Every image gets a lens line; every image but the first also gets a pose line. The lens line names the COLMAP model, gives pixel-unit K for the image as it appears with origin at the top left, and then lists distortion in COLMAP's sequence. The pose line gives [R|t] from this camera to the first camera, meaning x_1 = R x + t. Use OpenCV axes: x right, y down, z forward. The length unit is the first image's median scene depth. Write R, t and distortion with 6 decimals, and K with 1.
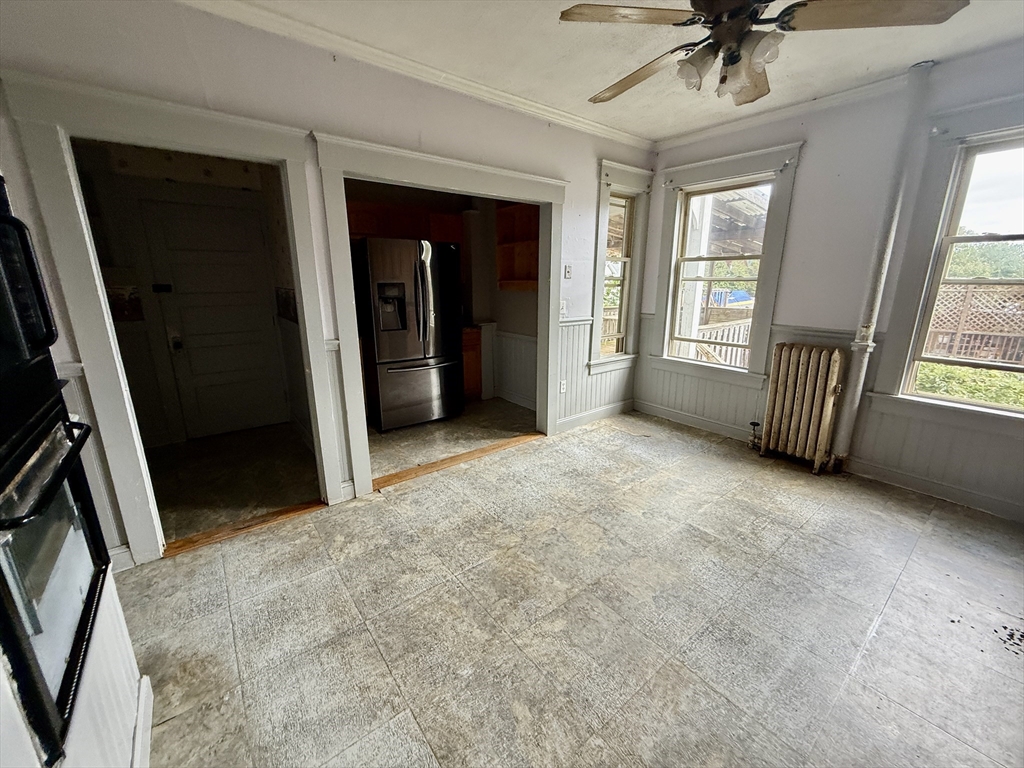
lens RADIAL K [[406.6, 0, 510.1], [0, 406.6, 383.3], [0, 0, 1]] dist [-0.002952, 0.000879]
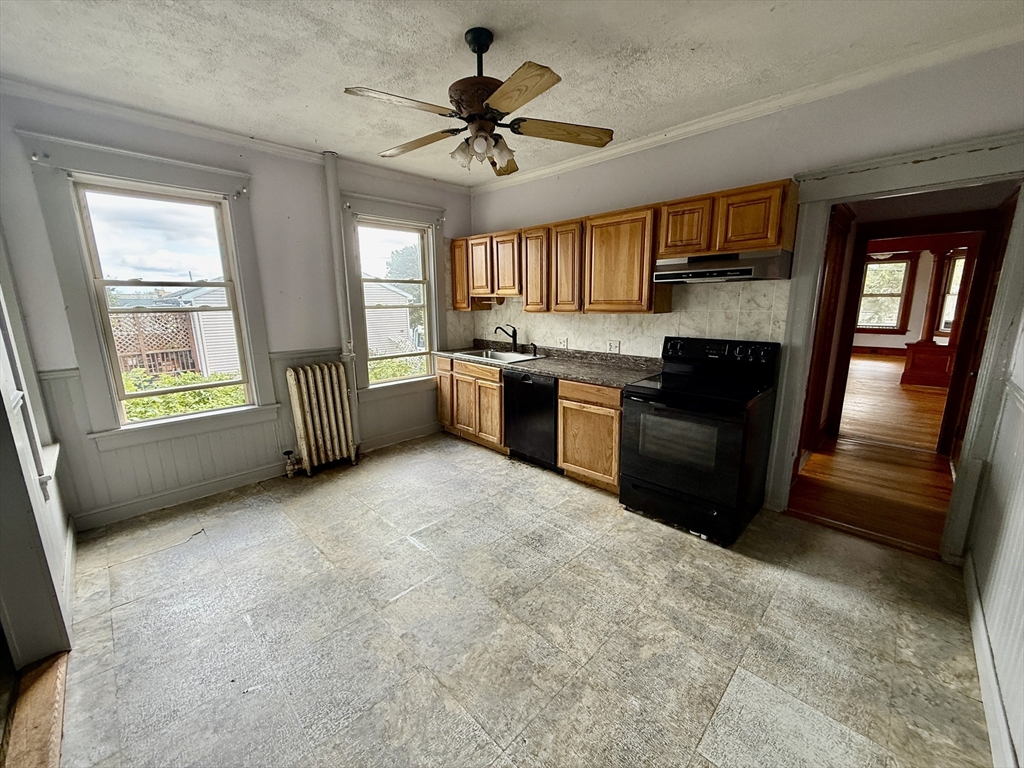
lens RADIAL K [[406.6, 0, 510.2], [0, 406.6, 382.1], [0, 0, 1]] dist [-0.002952, 0.000879]
pose [[-0.126026, -0.194268, 0.972819, -0.414658], [0.258269, 0.940396, 0.221251, -0.148938], [-0.957818, 0.279133, -0.068340, 0.538557]]
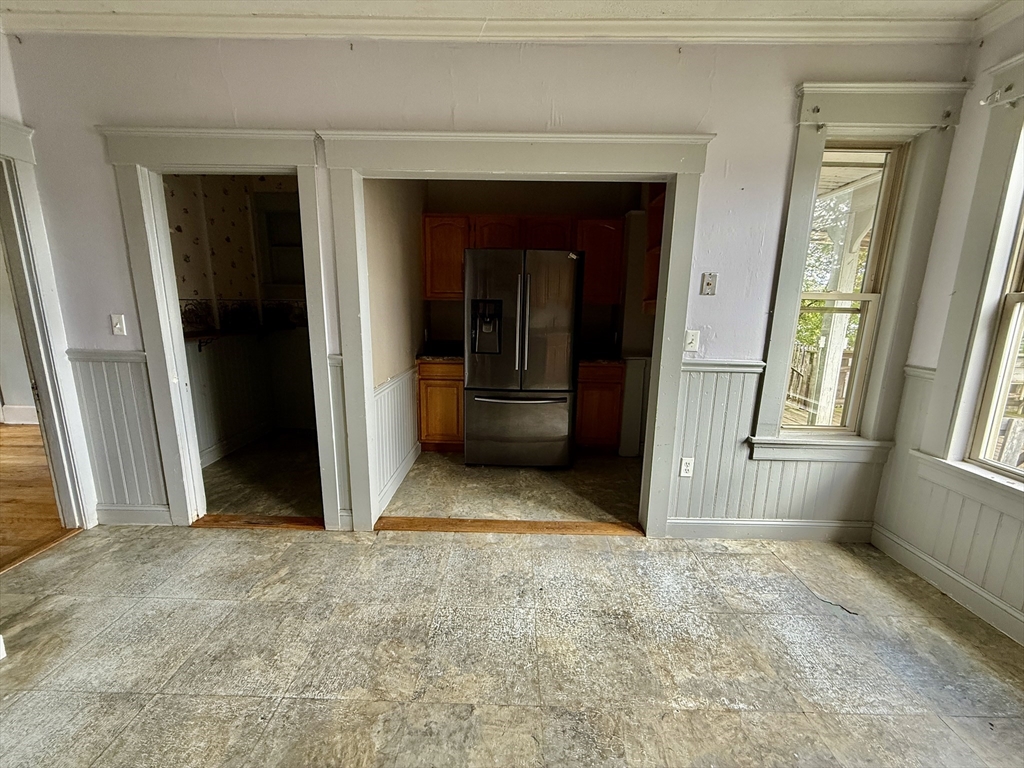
lens RADIAL K [[406.6, 0, 511.7], [0, 406.6, 383.4], [0, 0, 1]] dist [-0.002952, 0.000879]
pose [[0.778151, 0.133269, -0.613775, 0.331379], [-0.173186, 0.984873, -0.005721, -0.078634], [0.603728, 0.110749, 0.789460, 0.387547]]
